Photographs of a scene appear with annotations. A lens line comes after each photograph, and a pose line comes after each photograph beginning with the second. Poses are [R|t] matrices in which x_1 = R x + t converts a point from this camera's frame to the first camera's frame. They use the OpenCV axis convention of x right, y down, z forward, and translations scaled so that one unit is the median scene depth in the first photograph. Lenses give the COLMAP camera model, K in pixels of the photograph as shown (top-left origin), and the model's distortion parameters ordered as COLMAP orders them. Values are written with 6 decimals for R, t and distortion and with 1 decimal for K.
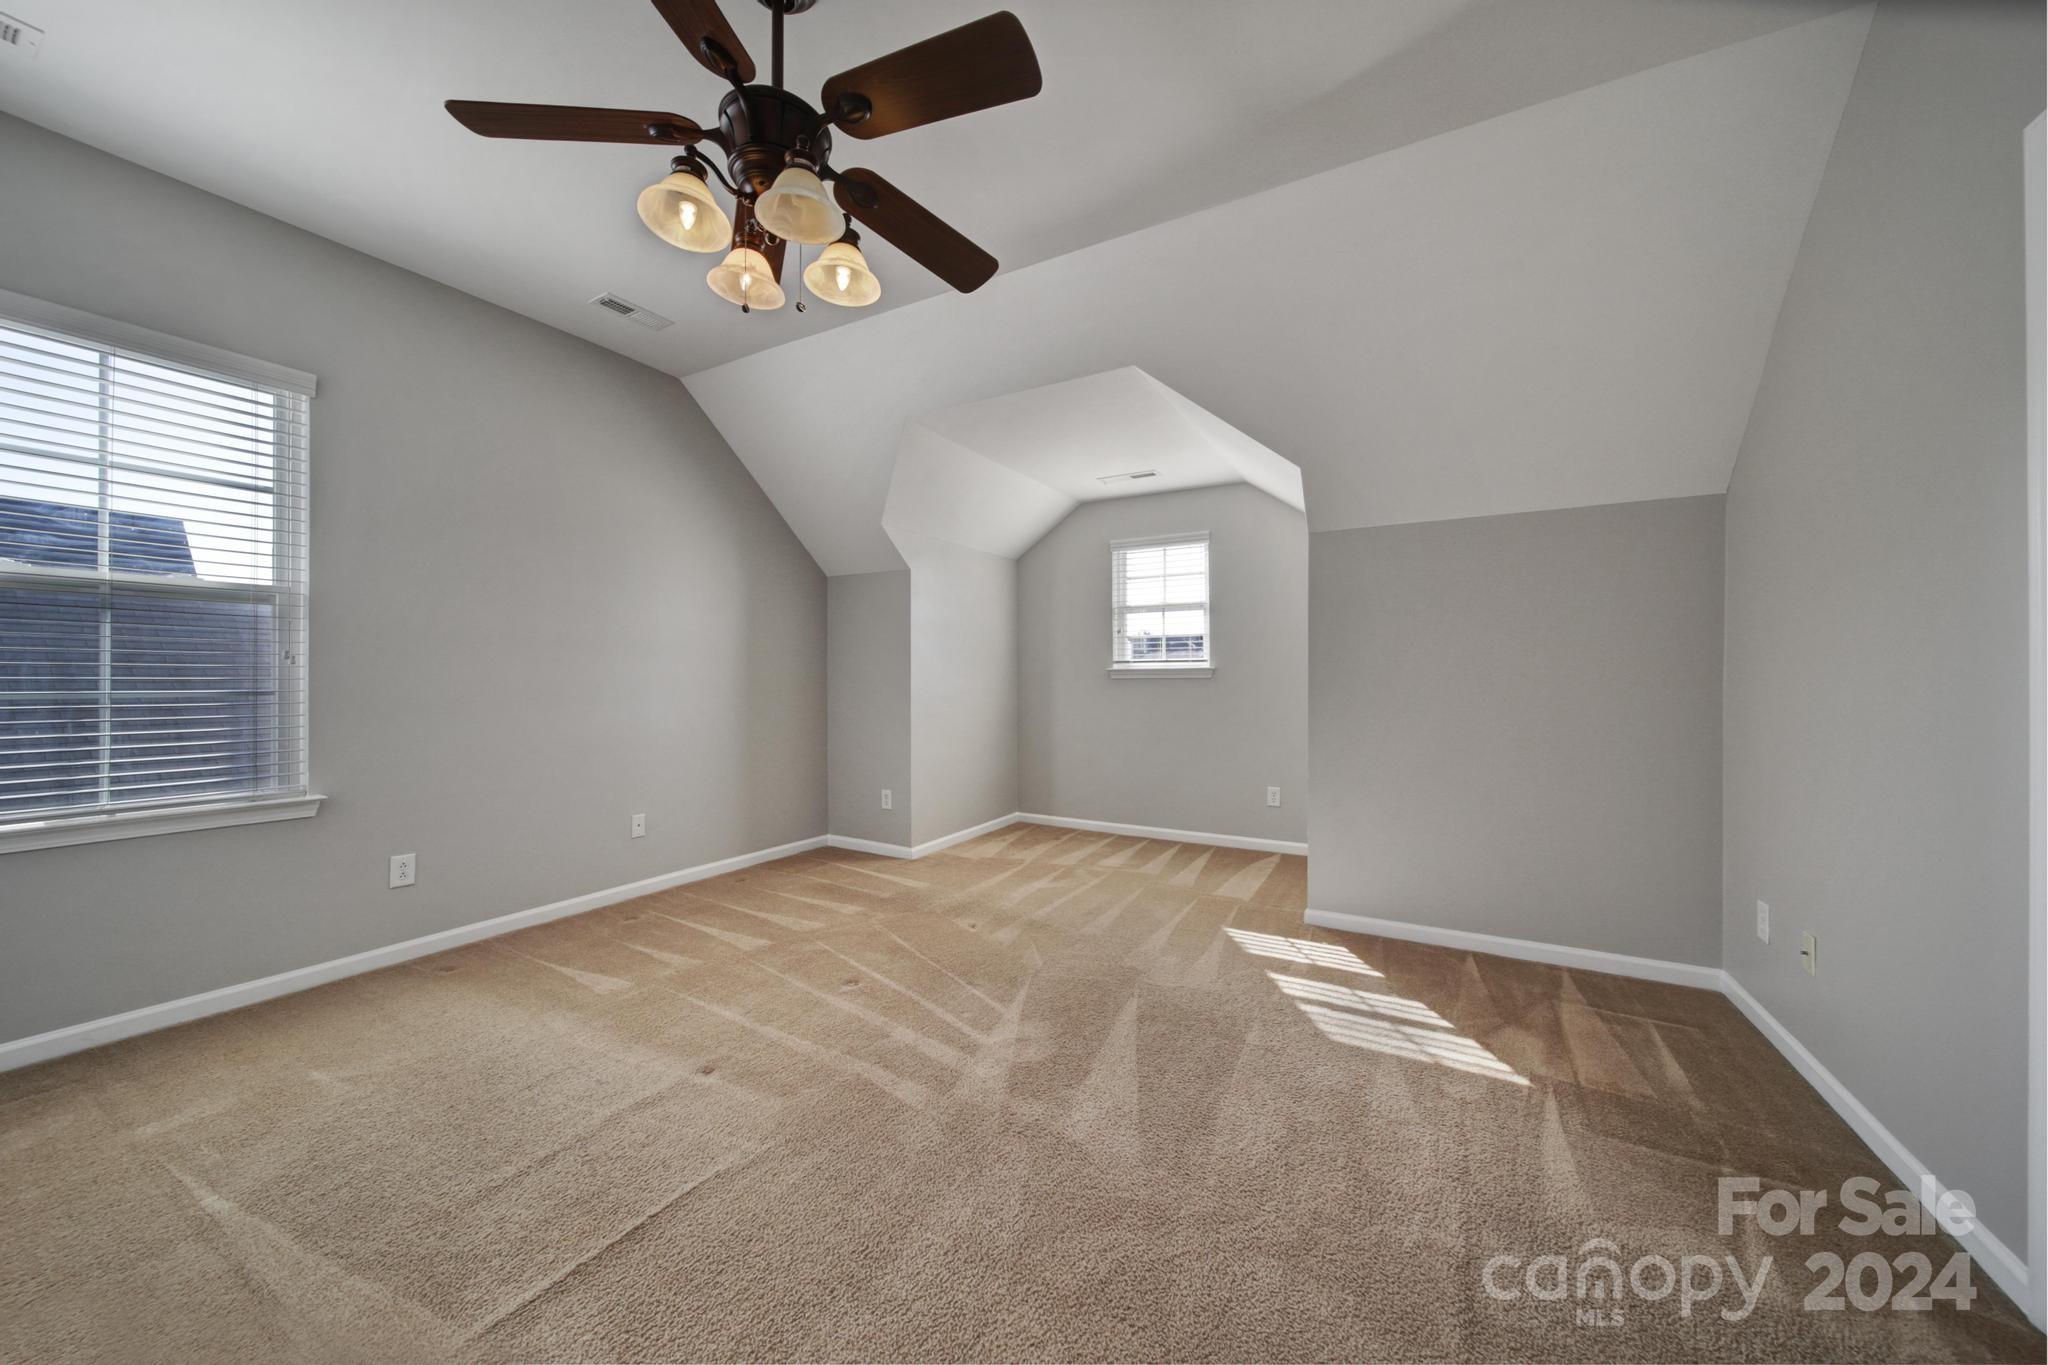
lens RADIAL K [[729.3, 0, 1021.0], [0, 729.3, 678.0], [0, 0, 1]] dist [0.000724, -0.000090]
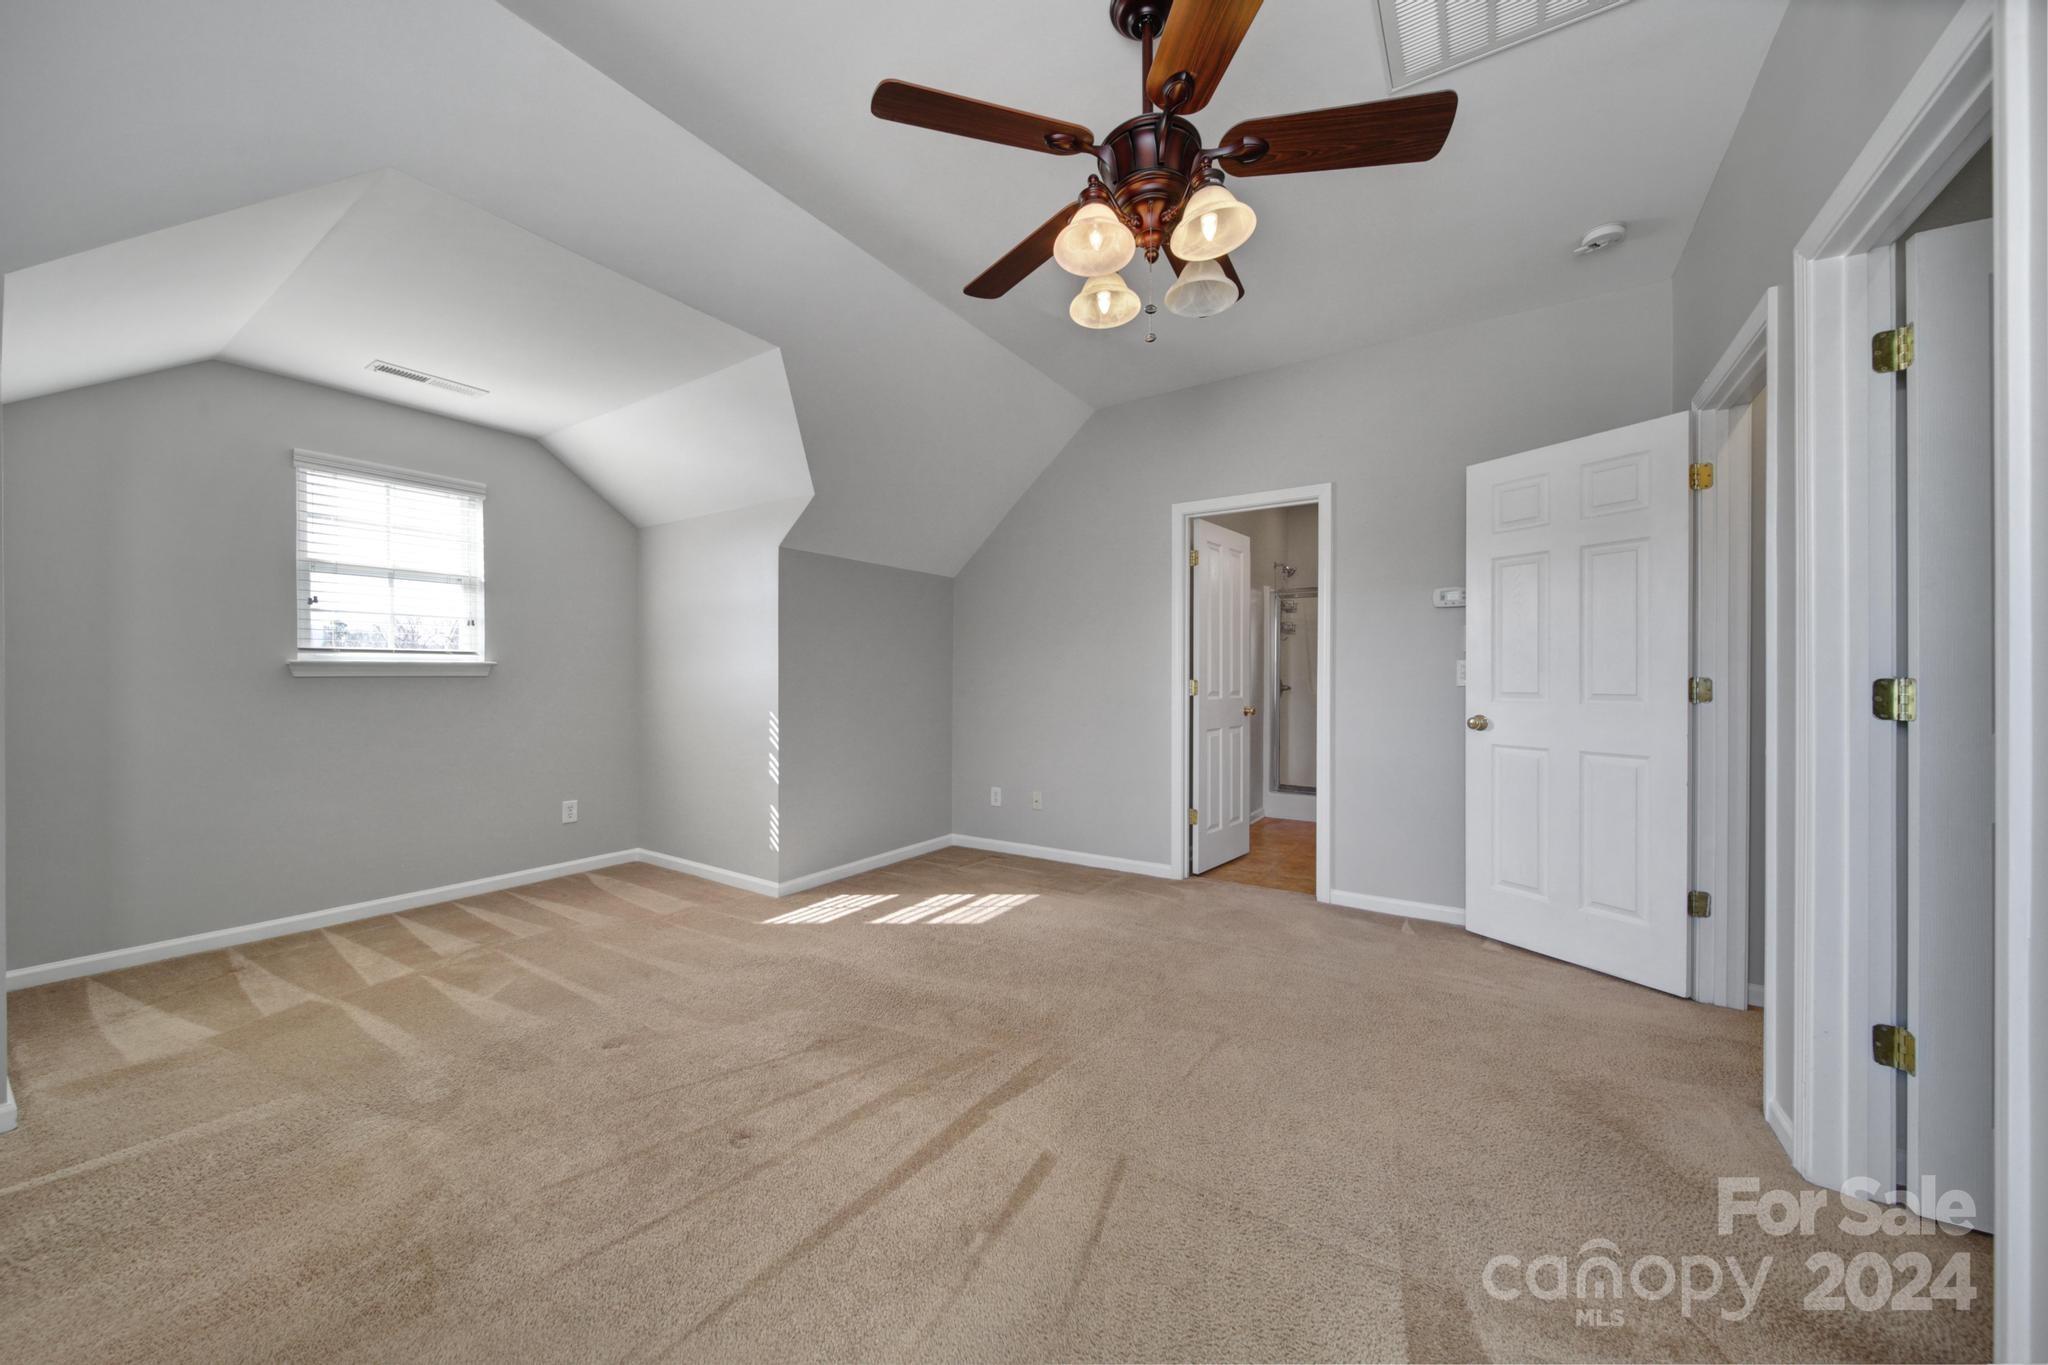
lens RADIAL K [[729.3, 0, 1021.0], [0, 729.3, 678.0], [0, 0, 1]] dist [0.000724, -0.000090]
pose [[0.044321, 0.000477, 0.999017, -0.748951], [-0.000895, 1.000000, -0.000438, 0.002476], [-0.999017, -0.000875, 0.044321, 0.617987]]
